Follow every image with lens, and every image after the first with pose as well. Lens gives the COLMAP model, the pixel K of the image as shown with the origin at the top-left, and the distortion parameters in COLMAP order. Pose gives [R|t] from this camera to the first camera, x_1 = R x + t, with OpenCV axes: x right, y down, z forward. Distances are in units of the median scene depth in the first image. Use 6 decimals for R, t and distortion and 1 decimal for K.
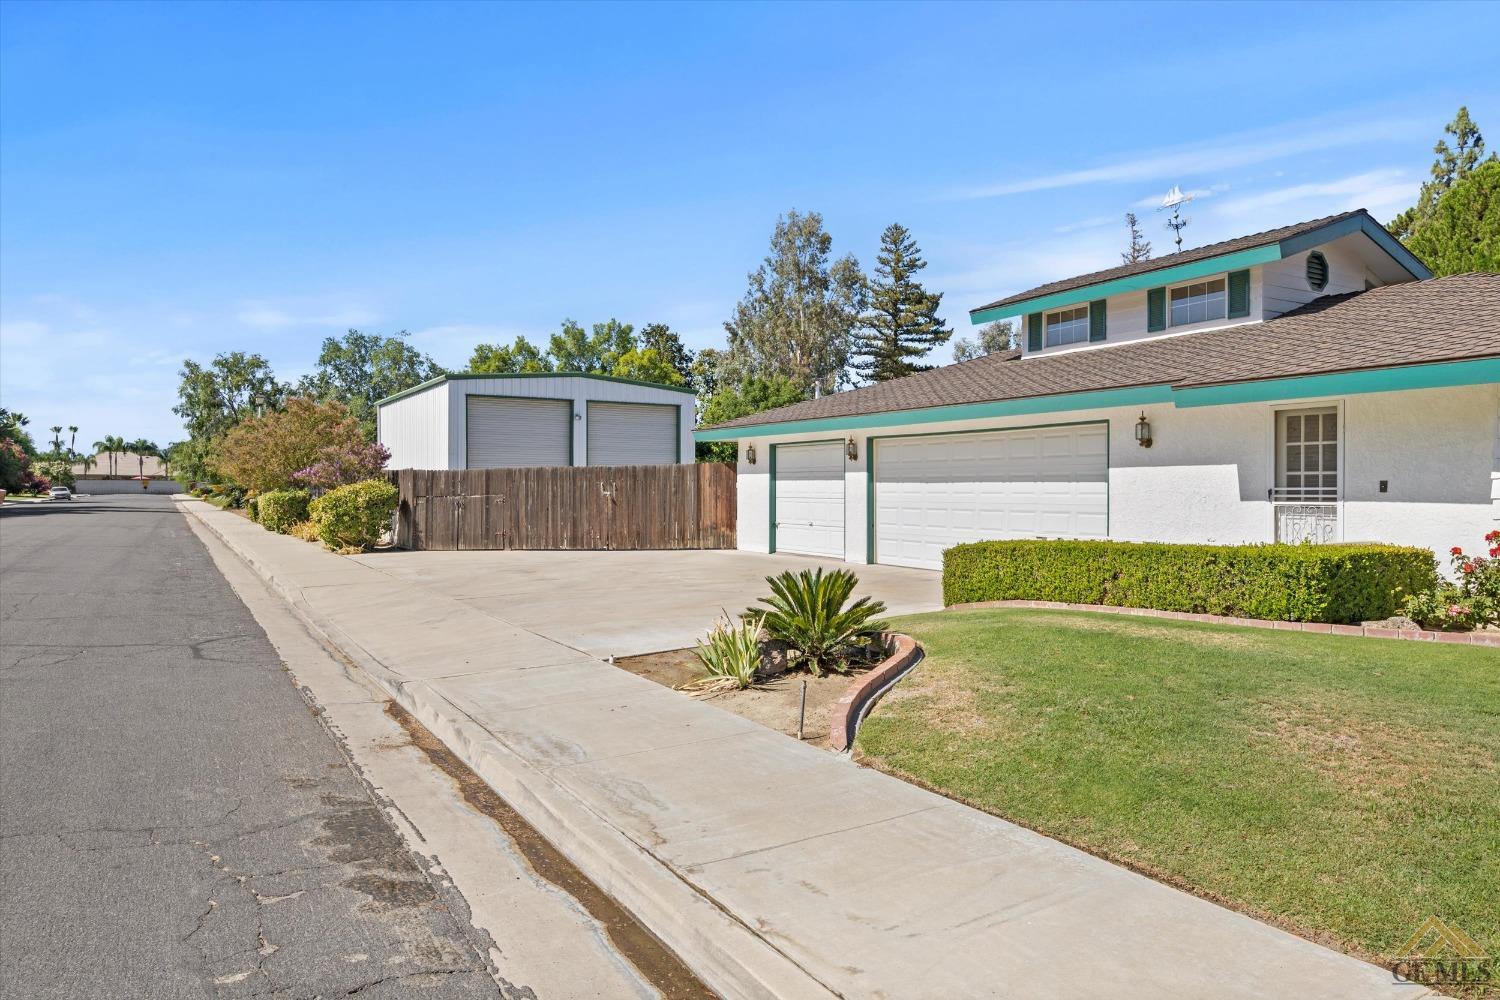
lens RADIAL K [[971.2, 0, 757.7], [0, 971.2, 495.4], [0, 0, 1]] dist [0.007189, -0.000496]
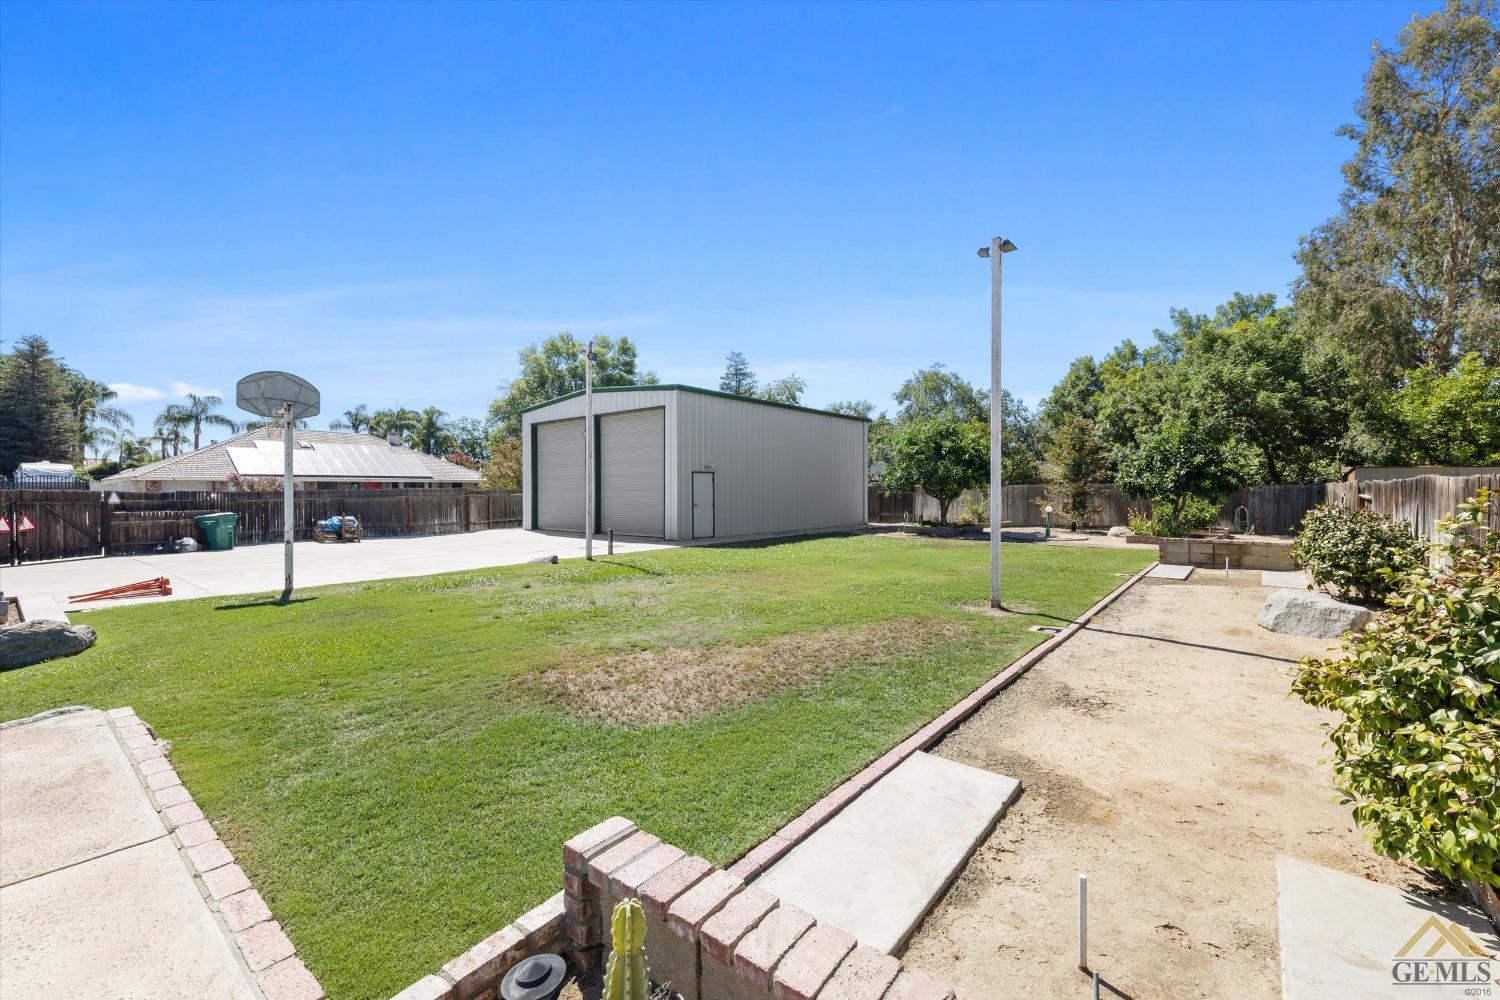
lens RADIAL K [[597.3, 0, 750.0], [0, 597.3, 493.7], [0, 0, 1]] dist [0.001677, 0.000027]
pose [[0.323819, 0.004369, -0.946109, 0.257948], [-0.001640, 0.999990, 0.004057, -0.011224], [0.946118, 0.000238, 0.323823, 0.530342]]
